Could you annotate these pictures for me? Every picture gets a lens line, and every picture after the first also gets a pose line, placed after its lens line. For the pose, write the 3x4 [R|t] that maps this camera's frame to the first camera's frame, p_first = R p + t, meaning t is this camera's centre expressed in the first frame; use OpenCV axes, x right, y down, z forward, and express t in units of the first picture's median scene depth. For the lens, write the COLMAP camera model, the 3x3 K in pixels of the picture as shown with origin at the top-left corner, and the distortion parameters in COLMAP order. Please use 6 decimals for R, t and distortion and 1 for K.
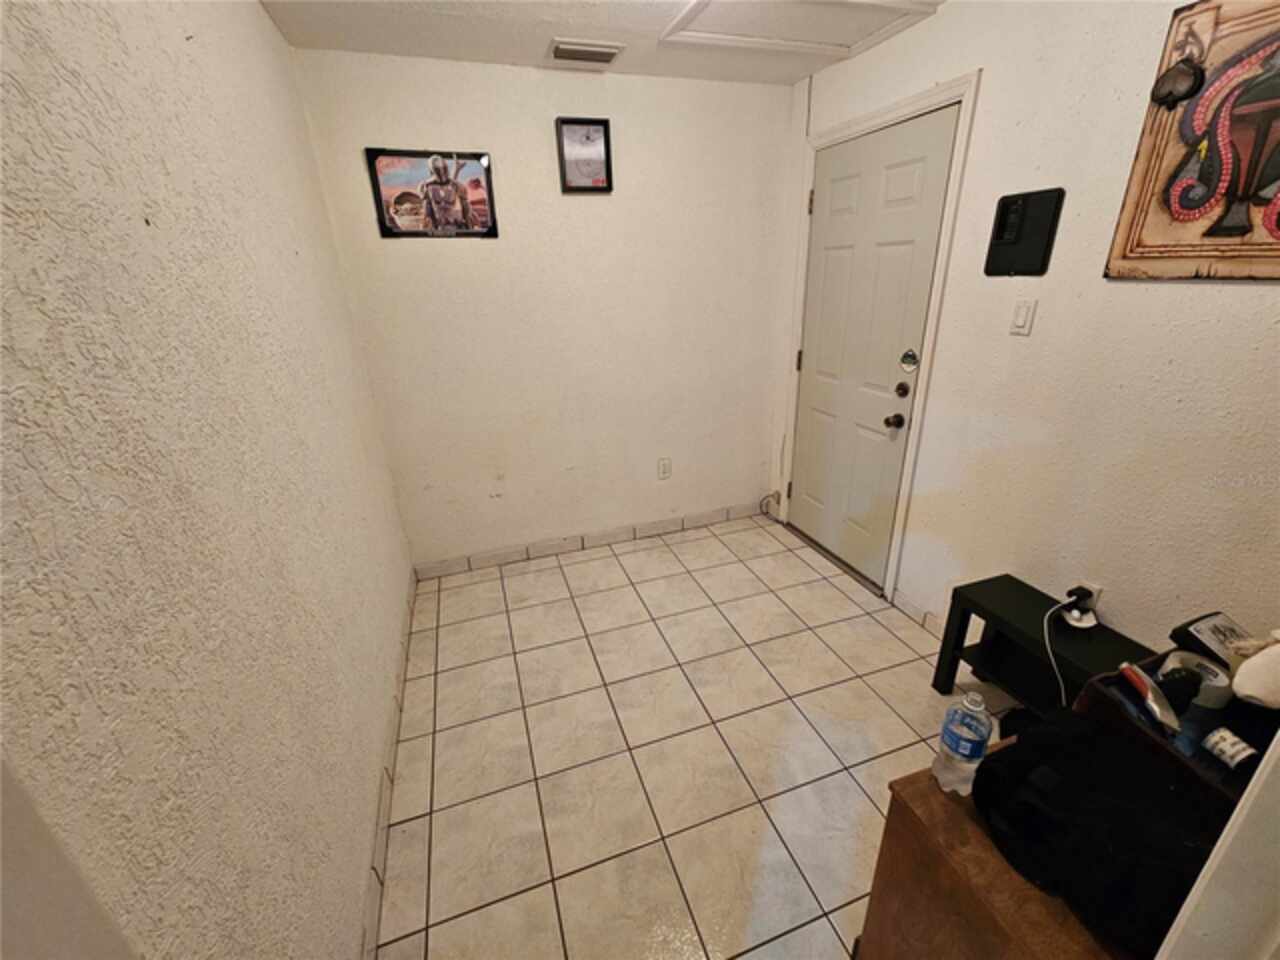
lens RADIAL K [[523.0, 0, 642.8], [0, 523.0, 479.3], [0, 0, 1]] dist [-0.000198, -0.000565]
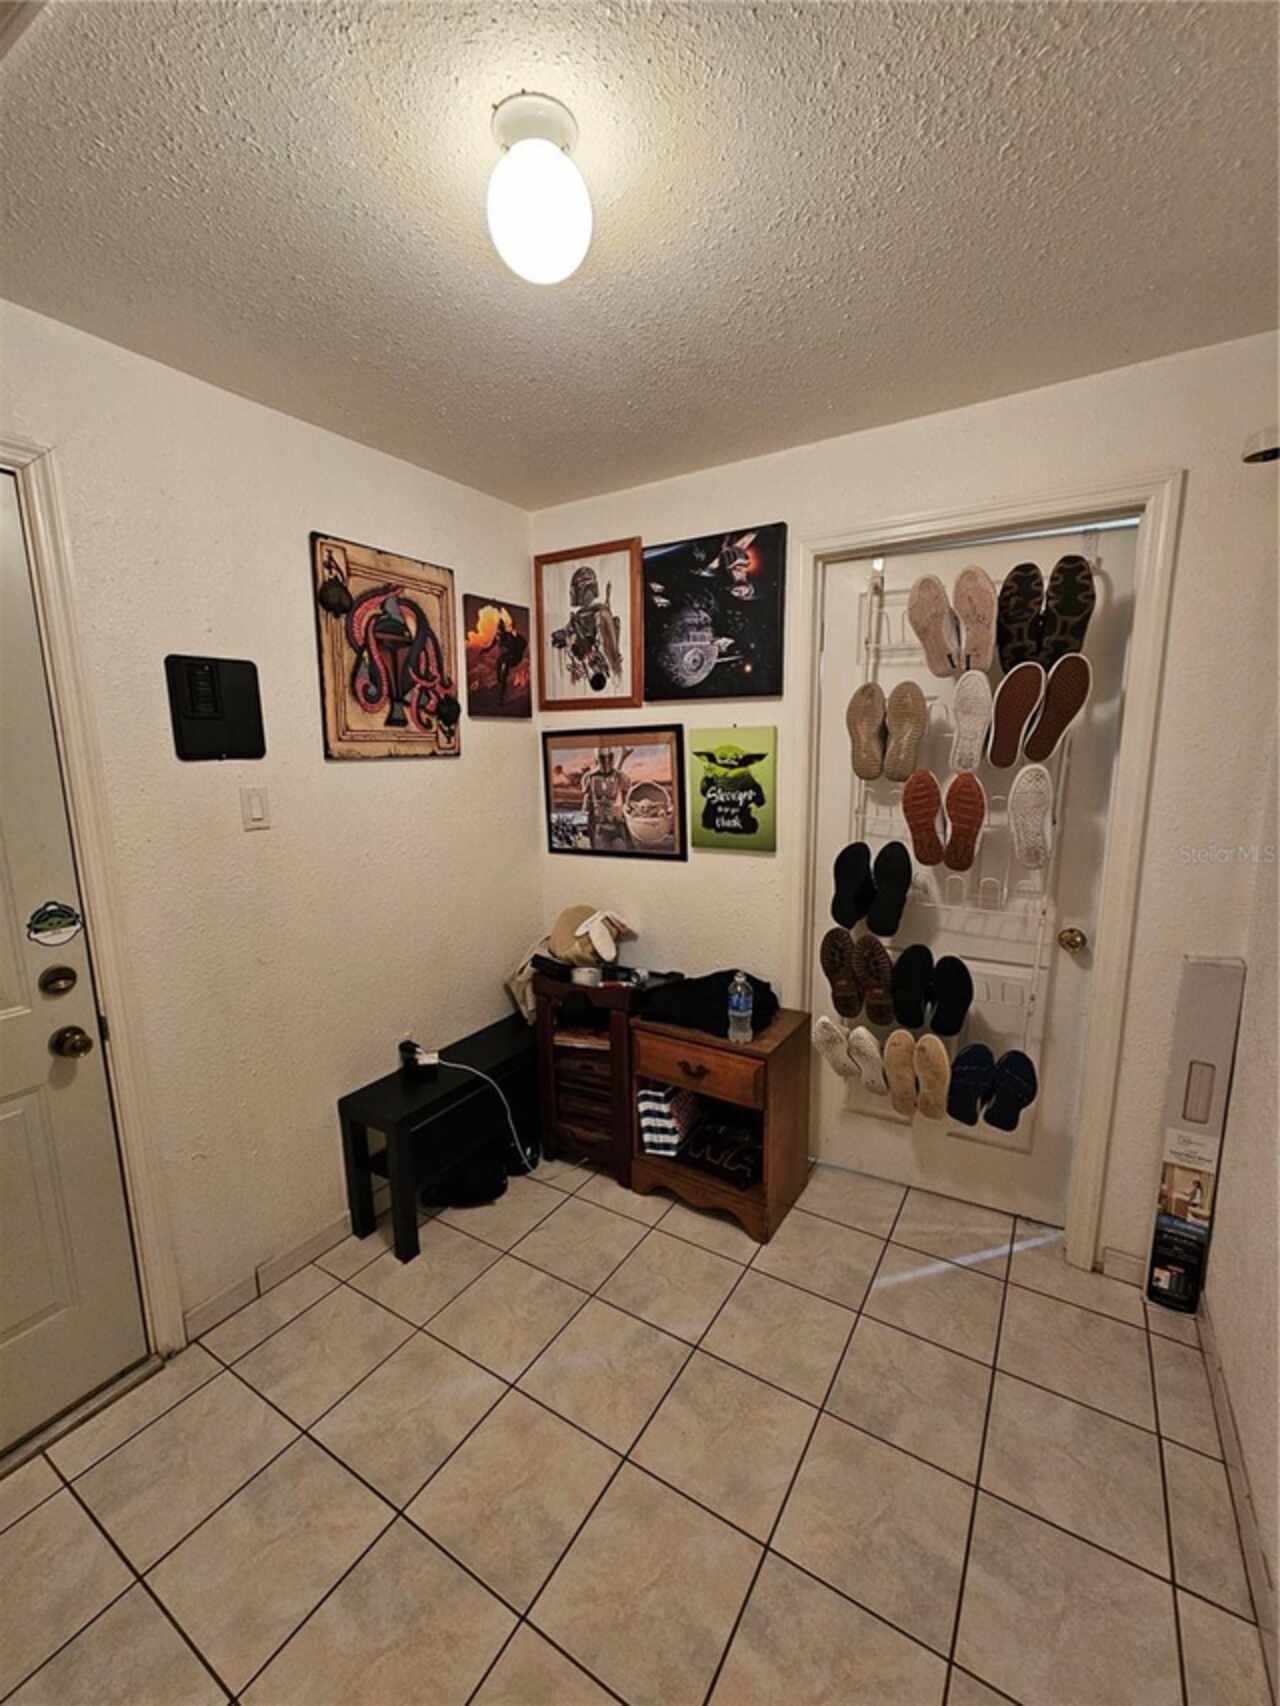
lens RADIAL K [[697.0, 0, 645.1], [0, 697.0, 856.6], [0, 0, 1]] dist [-0.000198, -0.000565]
pose [[-0.628971, -0.086924, 0.772554, -0.603740], [0.318390, 0.877770, 0.357978, -0.569848], [-0.709242, 0.471131, -0.524416, 1.531624]]
